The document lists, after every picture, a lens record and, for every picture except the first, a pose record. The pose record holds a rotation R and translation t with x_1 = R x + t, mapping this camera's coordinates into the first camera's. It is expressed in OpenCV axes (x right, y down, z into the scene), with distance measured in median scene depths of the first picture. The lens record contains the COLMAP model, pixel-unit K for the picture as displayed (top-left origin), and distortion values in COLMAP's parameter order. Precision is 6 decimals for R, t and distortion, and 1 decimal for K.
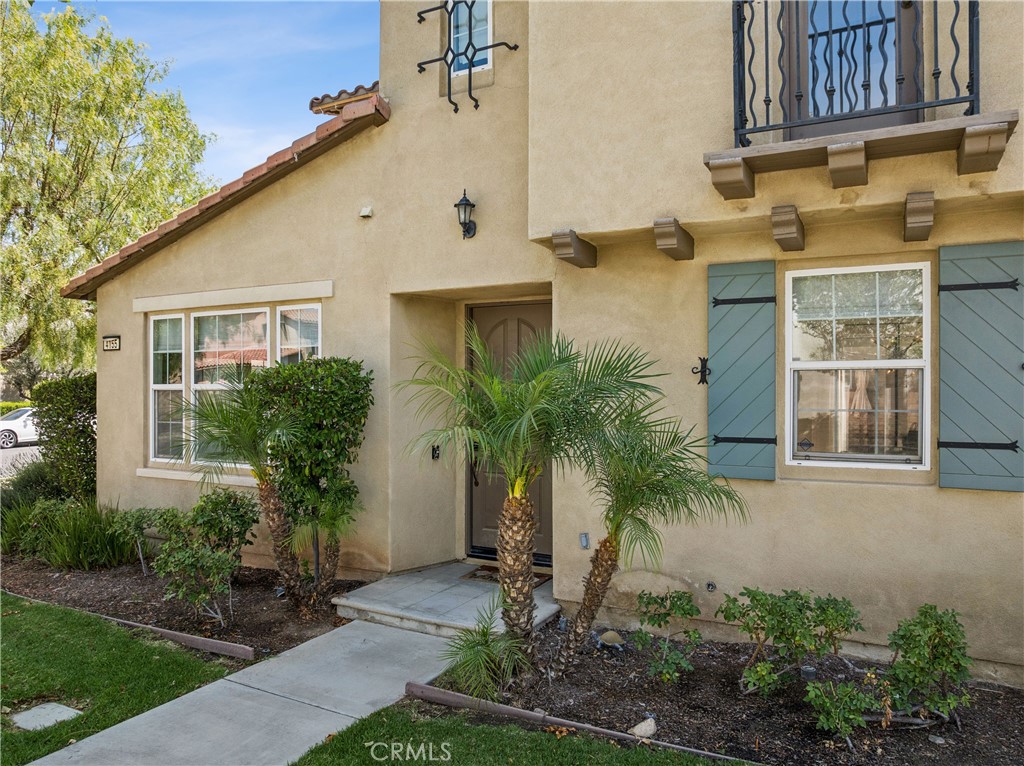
lens RADIAL K [[756.5, 0, 530.6], [0, 756.5, 388.5], [0, 0, 1]] dist [-0.040287, -0.000350]
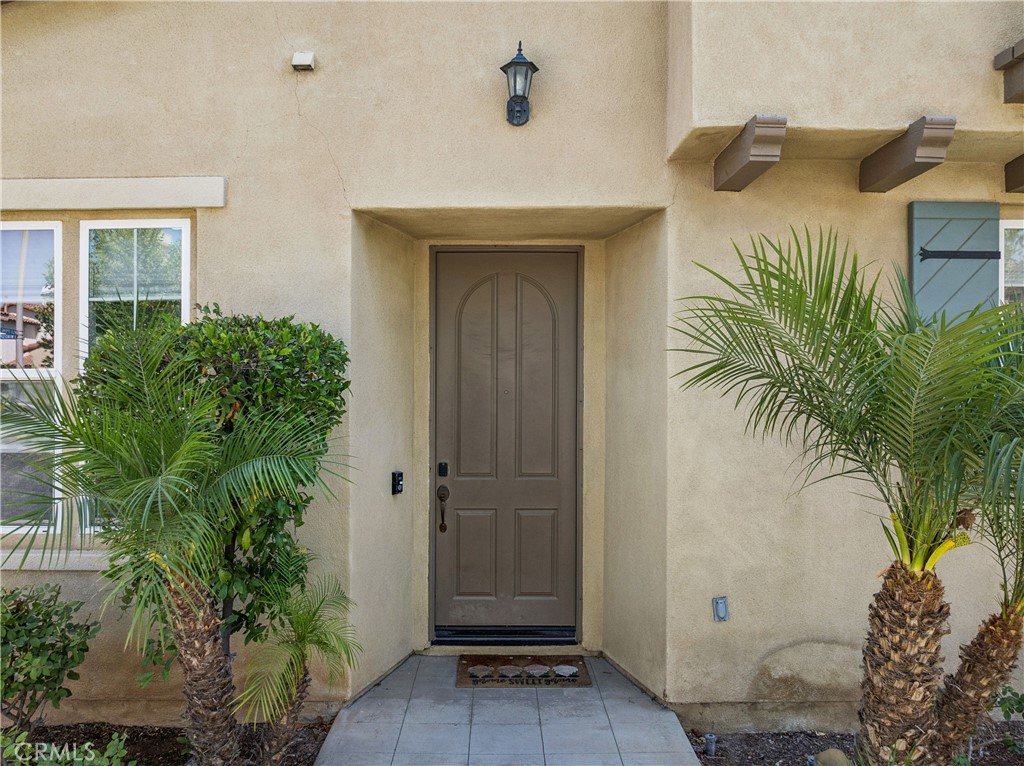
lens RADIAL K [[756.5, 0, 530.6], [0, 756.5, 388.5], [0, 0, 1]] dist [-0.040287, -0.000350]
pose [[0.885881, -0.000594, 0.463913, -0.329732], [0.002666, 0.999989, -0.003810, 0.011643], [-0.463906, 0.004612, 0.885873, 0.437104]]
